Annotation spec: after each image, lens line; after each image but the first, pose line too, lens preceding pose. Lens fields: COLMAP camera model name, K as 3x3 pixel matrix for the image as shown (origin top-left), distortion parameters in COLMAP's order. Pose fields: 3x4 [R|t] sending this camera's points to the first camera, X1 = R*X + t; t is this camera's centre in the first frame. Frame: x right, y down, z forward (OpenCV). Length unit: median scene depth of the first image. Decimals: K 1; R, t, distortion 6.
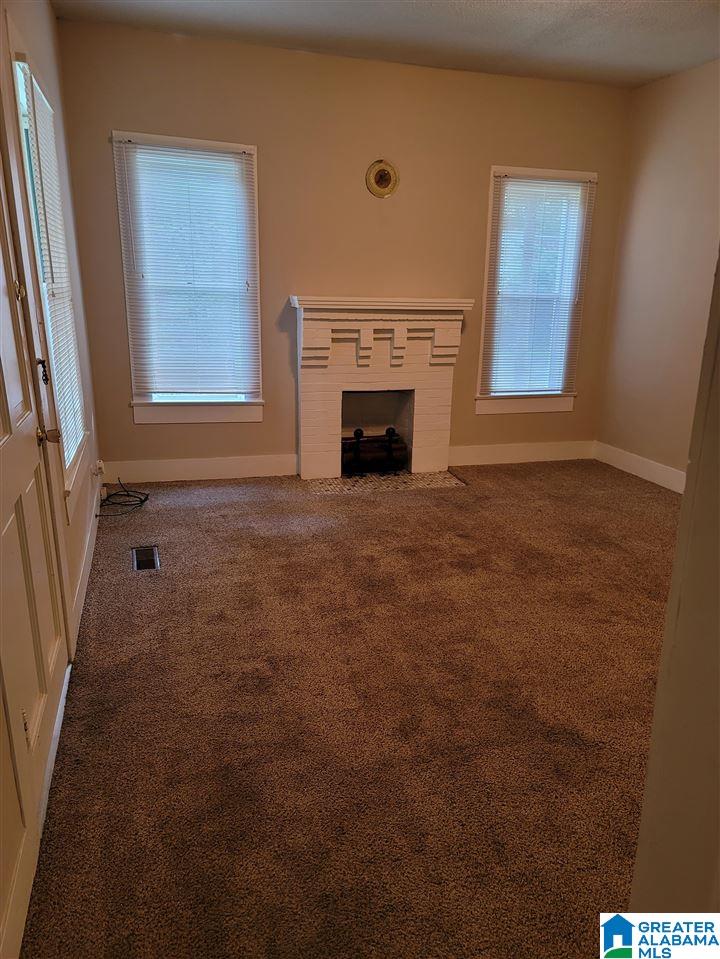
lens RADIAL K [[671.1, 0, 360.0], [0, 671.1, 479.5], [0, 0, 1]] dist [0.005959, 0.003703]
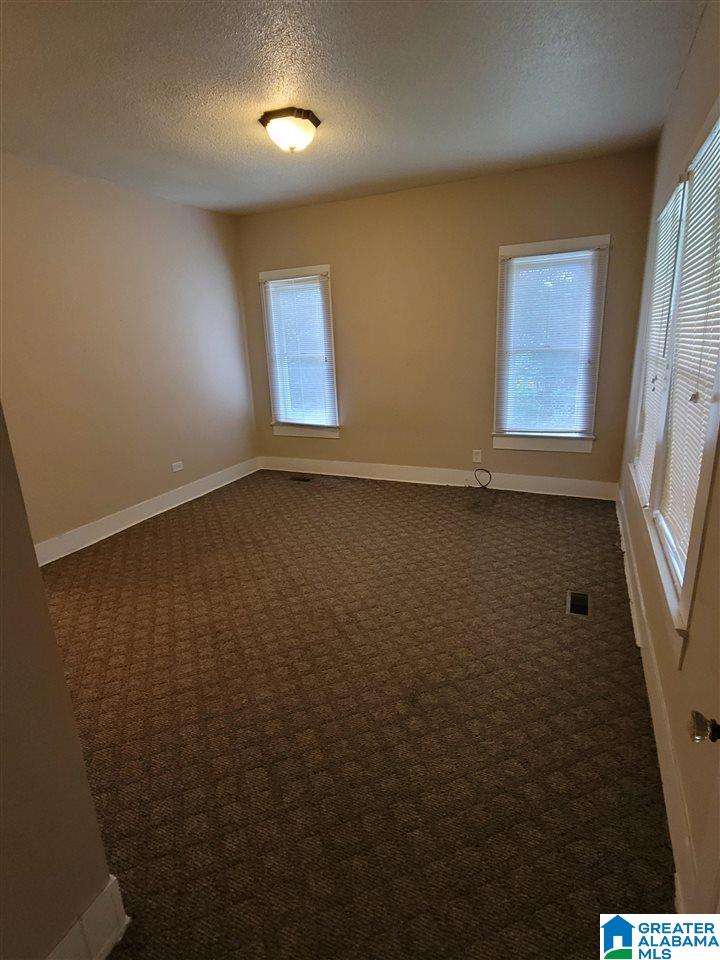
lens RADIAL K [[472.8, 0, 360.0], [0, 472.8, 480.0], [0, 0, 1]] dist [0.000841, -0.000019]
pose [[0.758609, 0.129313, -0.638585, 0.555651], [-0.138794, 0.989684, 0.035530, -0.035229], [0.636592, 0.061679, 0.768730, 0.177737]]
